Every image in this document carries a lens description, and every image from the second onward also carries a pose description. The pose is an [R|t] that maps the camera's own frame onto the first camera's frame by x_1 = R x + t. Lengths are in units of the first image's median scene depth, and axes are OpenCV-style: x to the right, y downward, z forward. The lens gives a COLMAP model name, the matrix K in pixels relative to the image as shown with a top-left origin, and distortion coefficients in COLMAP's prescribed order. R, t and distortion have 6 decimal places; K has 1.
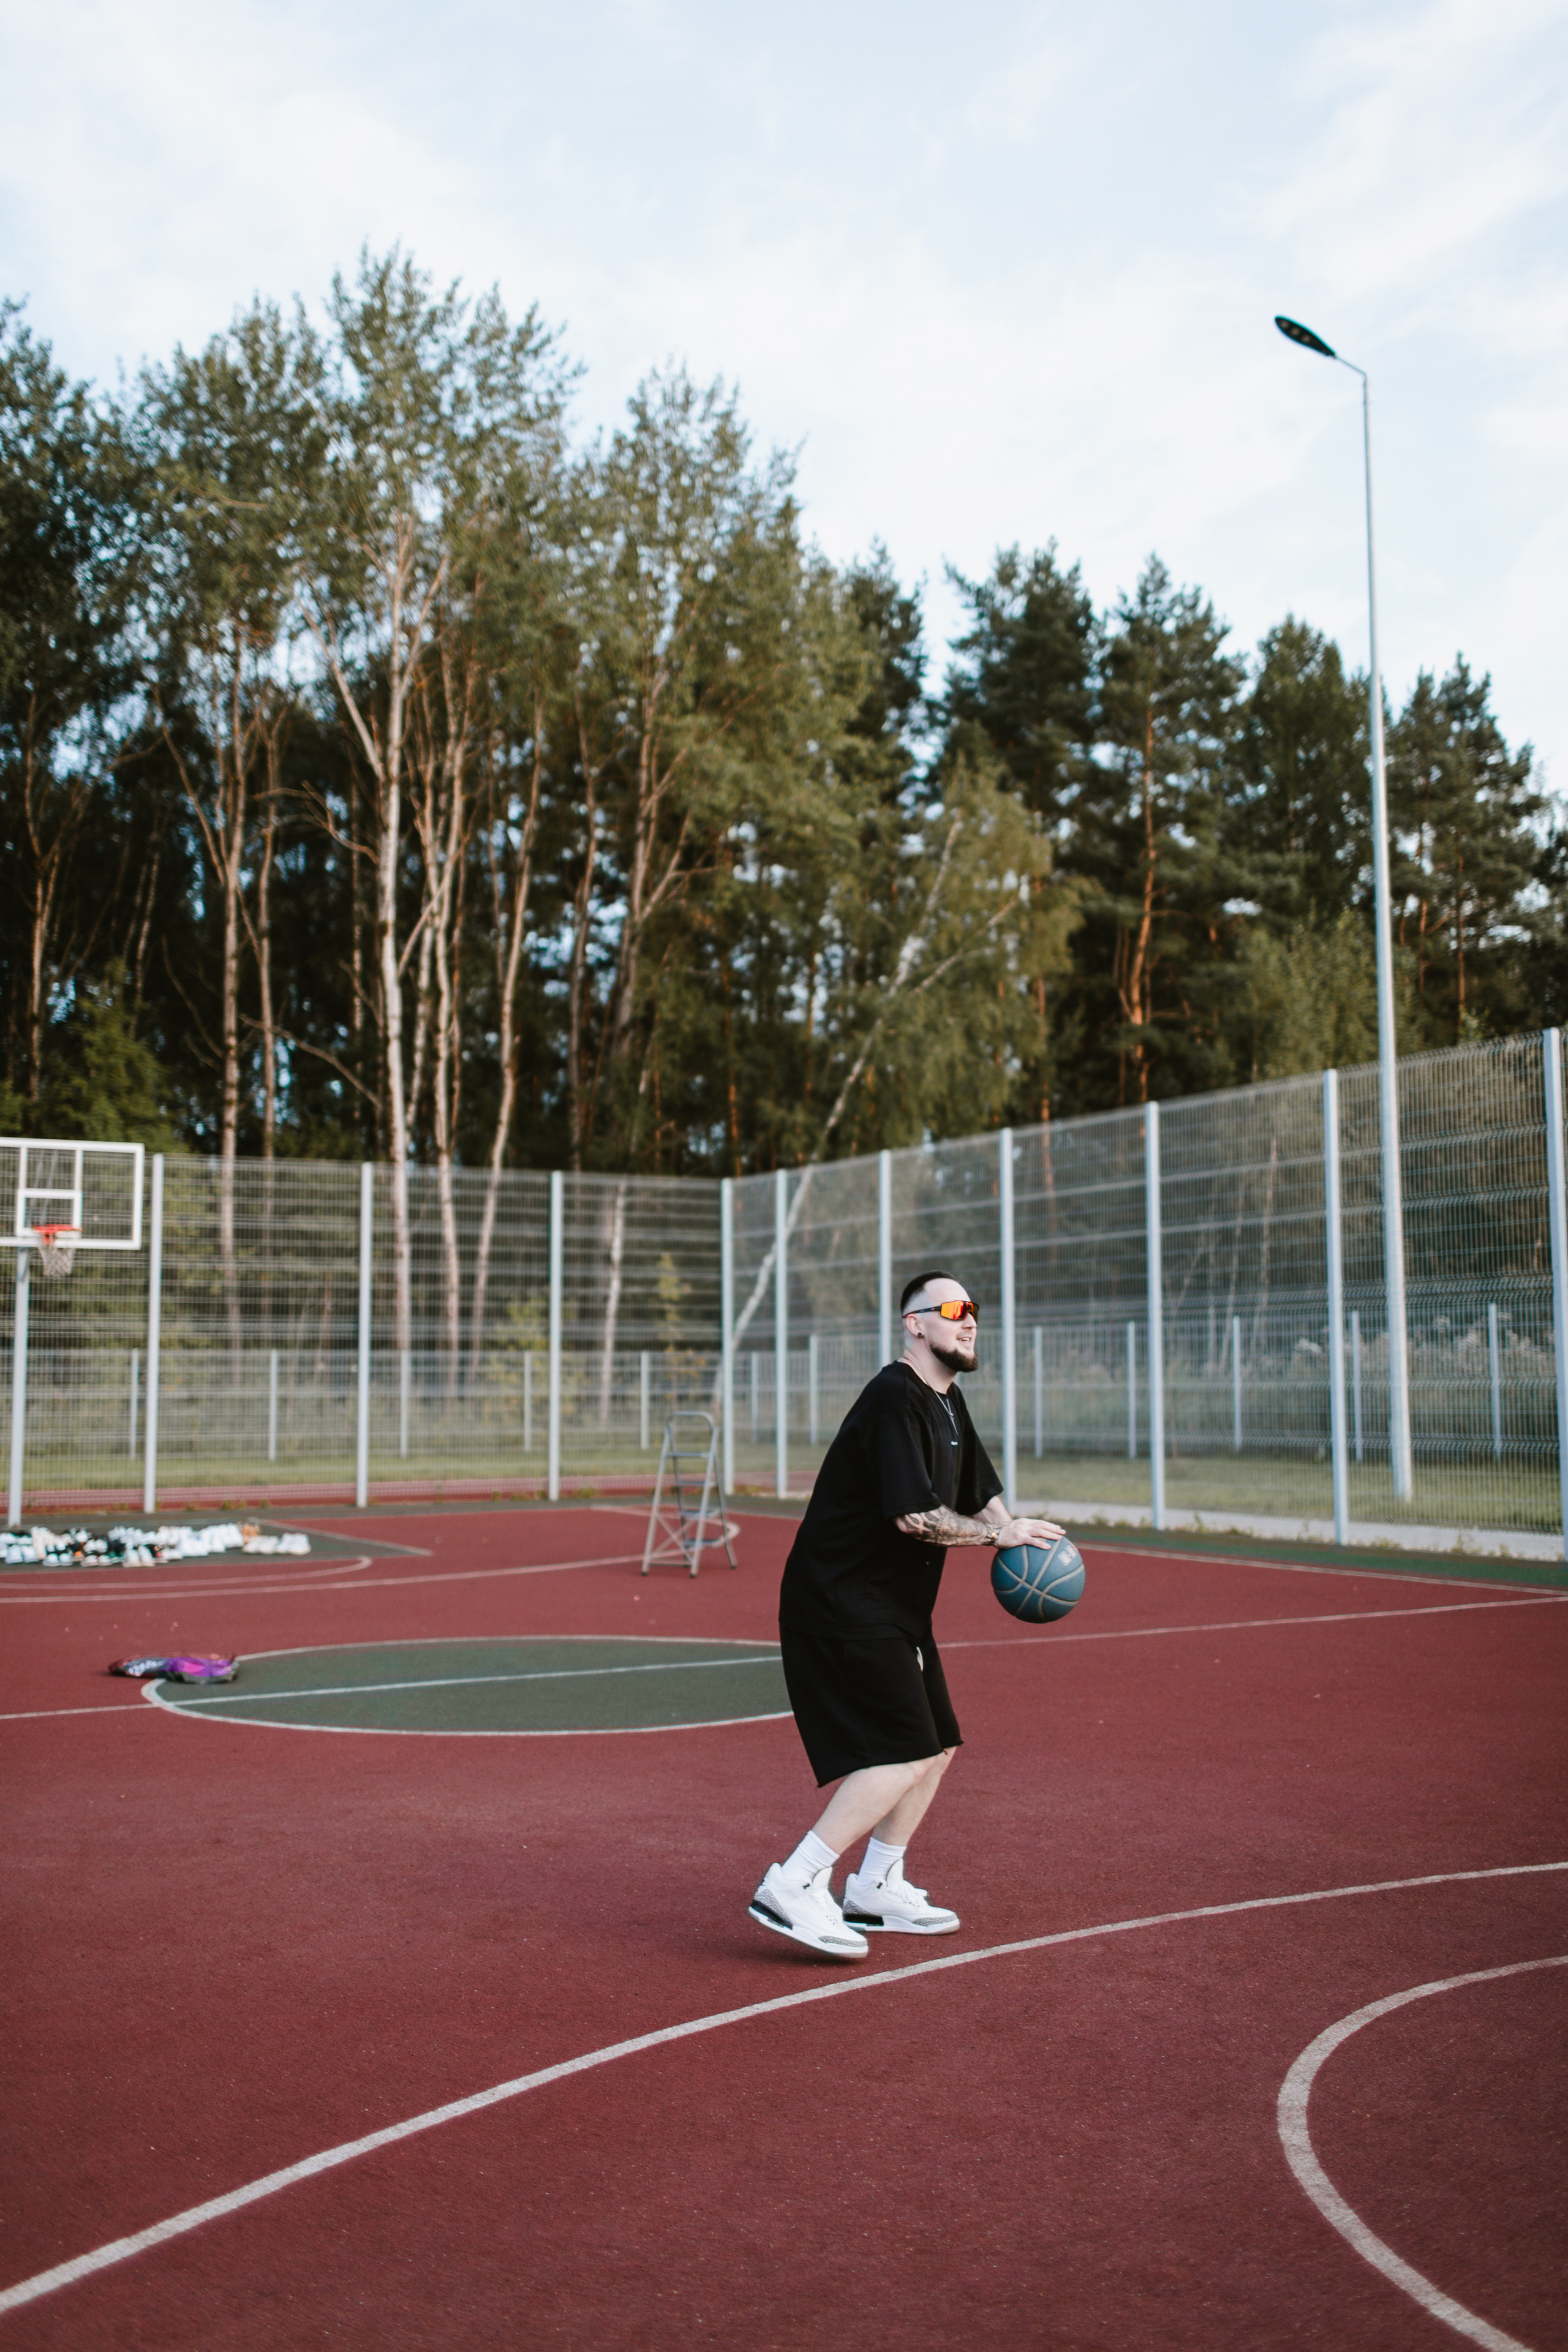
lens RADIAL K [[2323.1, 0, 784.0], [0, 2323.1, 1176.0], [0, 0, 1]] dist [0.005041, 0.003285]
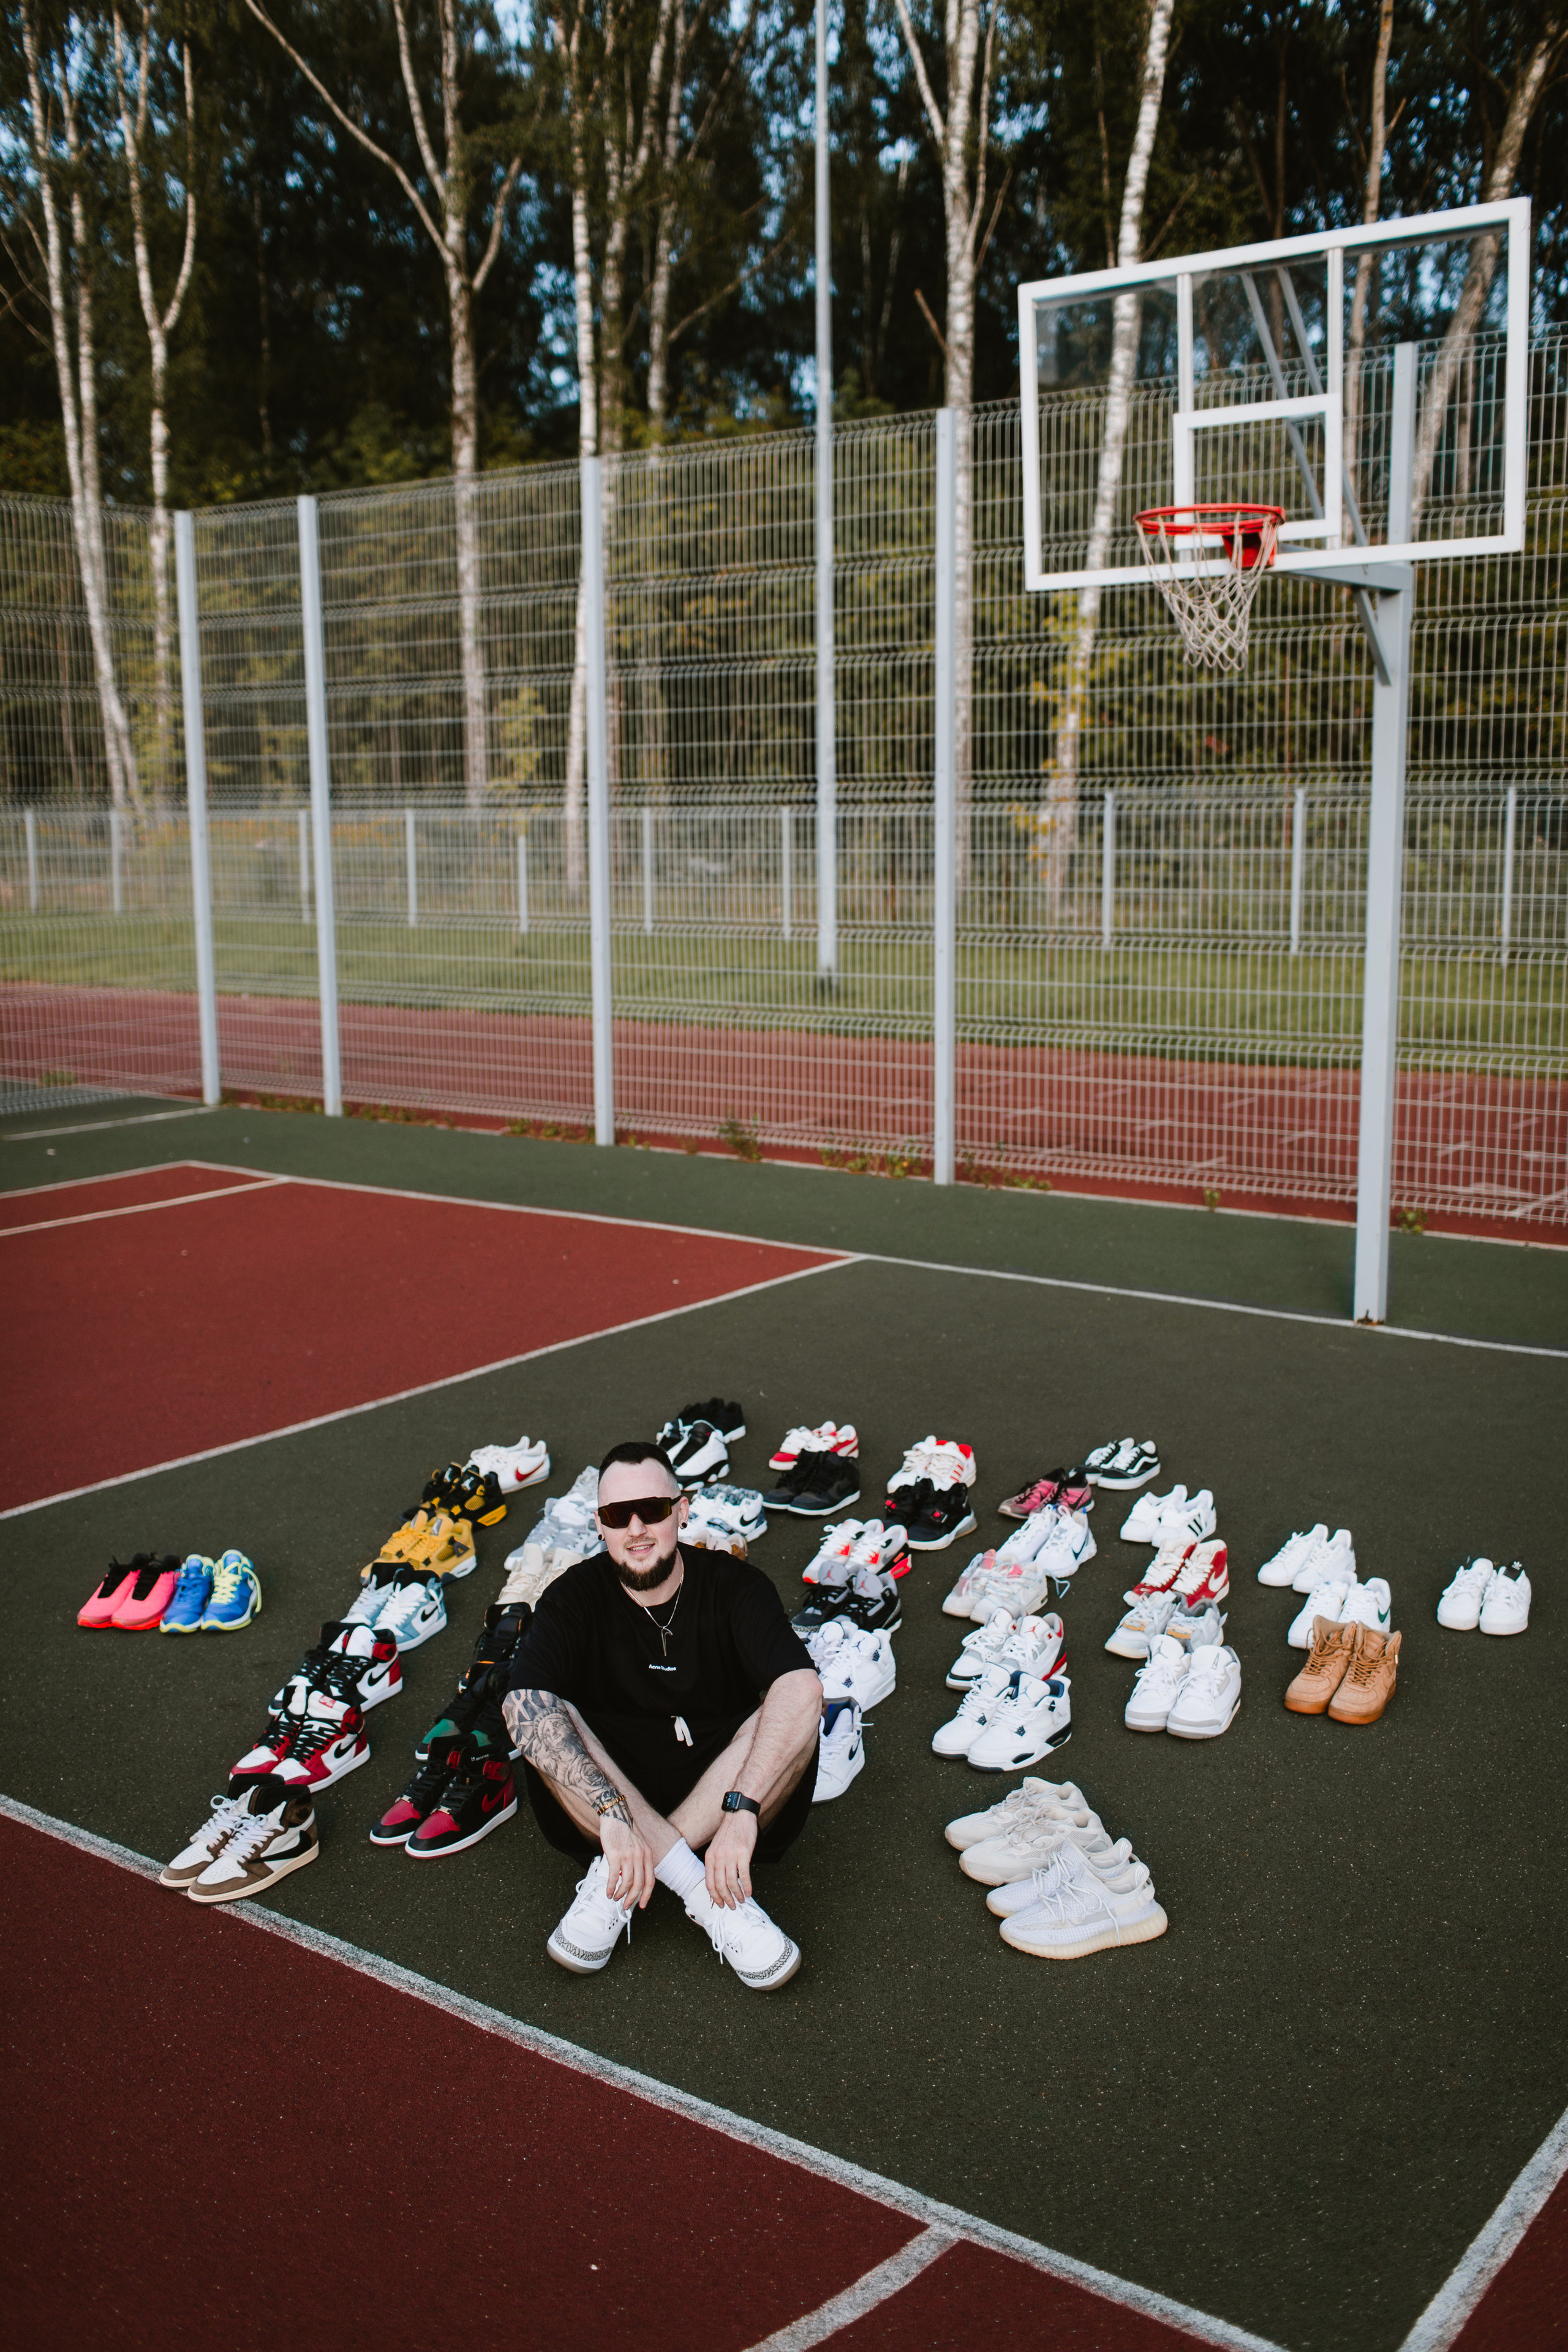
lens RADIAL K [[2231.4, 0, 784.6], [0, 2231.4, 1167.5], [0, 0, 1]] dist [0.004936, 0.007089]
pose [[0.414015, 0.147630, -0.898219, -0.036764], [0.096337, 0.974113, 0.204508, 0.036275], [0.905158, -0.171201, 0.389075, 0.700532]]
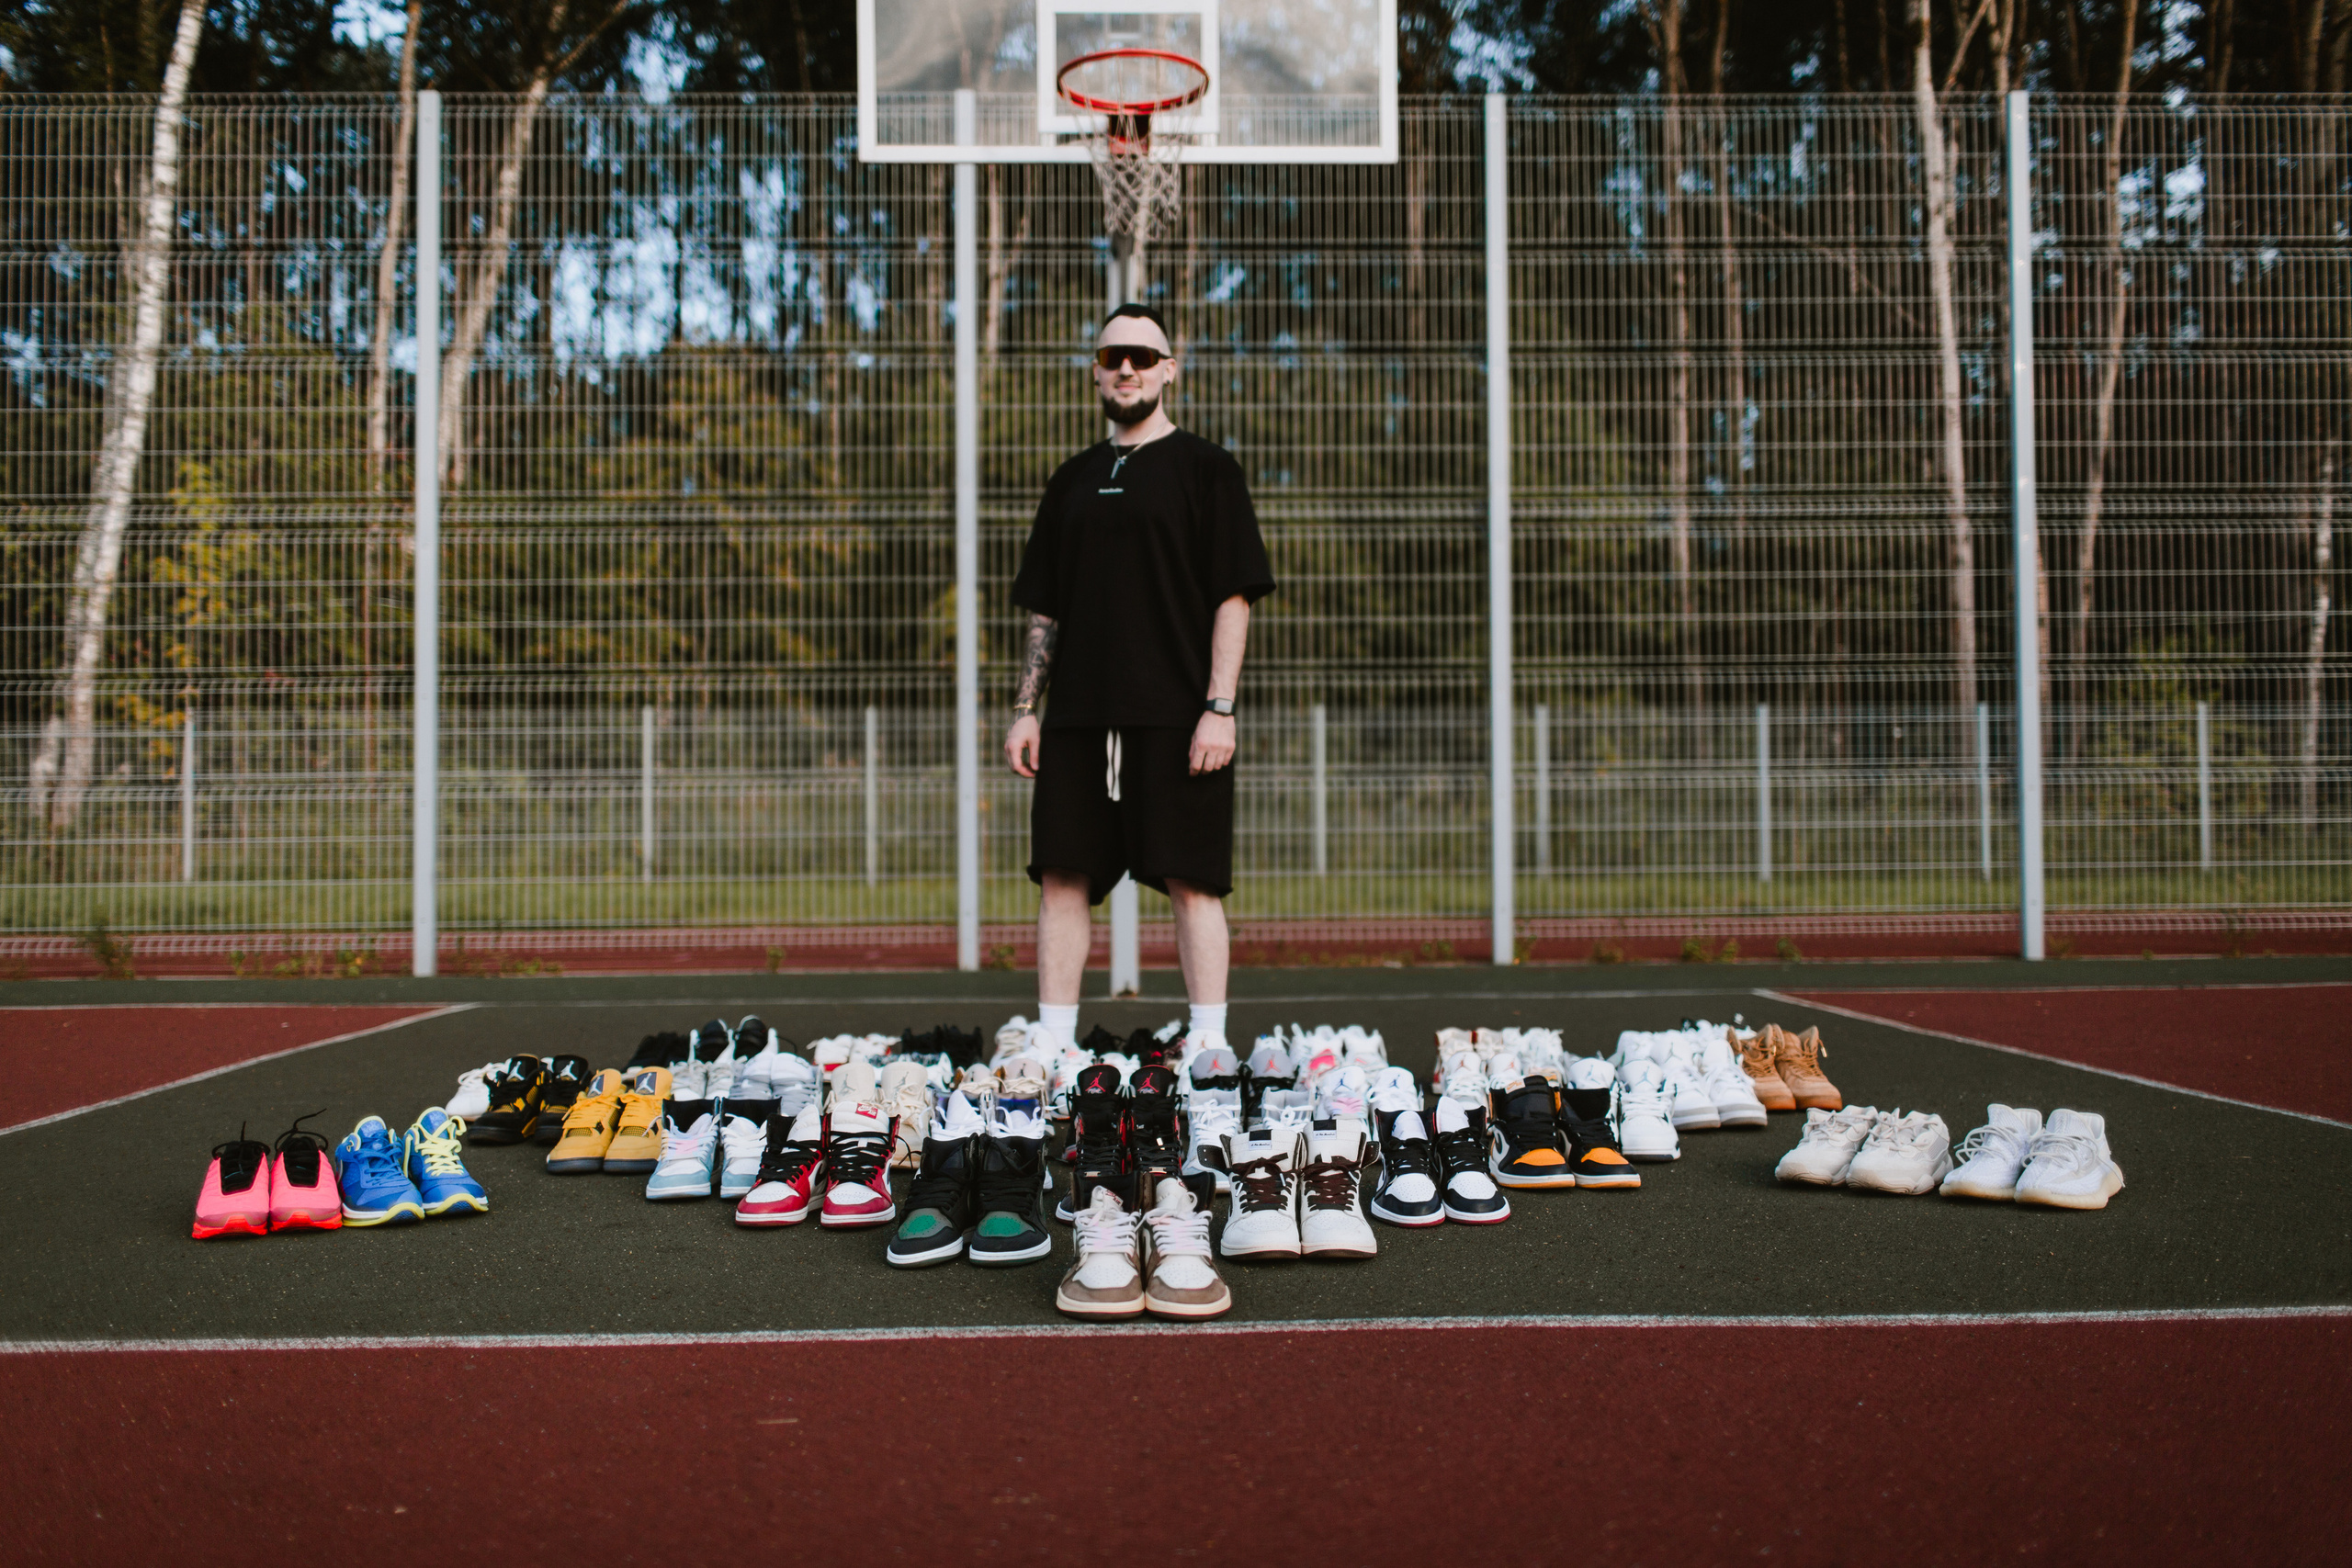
lens RADIAL K [[2231.2, 0, 1166.9], [0, 2231.2, 773.8], [0, 0, 1]] dist [0.004936, 0.007089]
pose [[0.893840, -0.017950, -0.448027, -0.150109], [0.046042, 0.997591, 0.051890, 0.088300], [0.446016, -0.067009, 0.892513, 0.626028]]
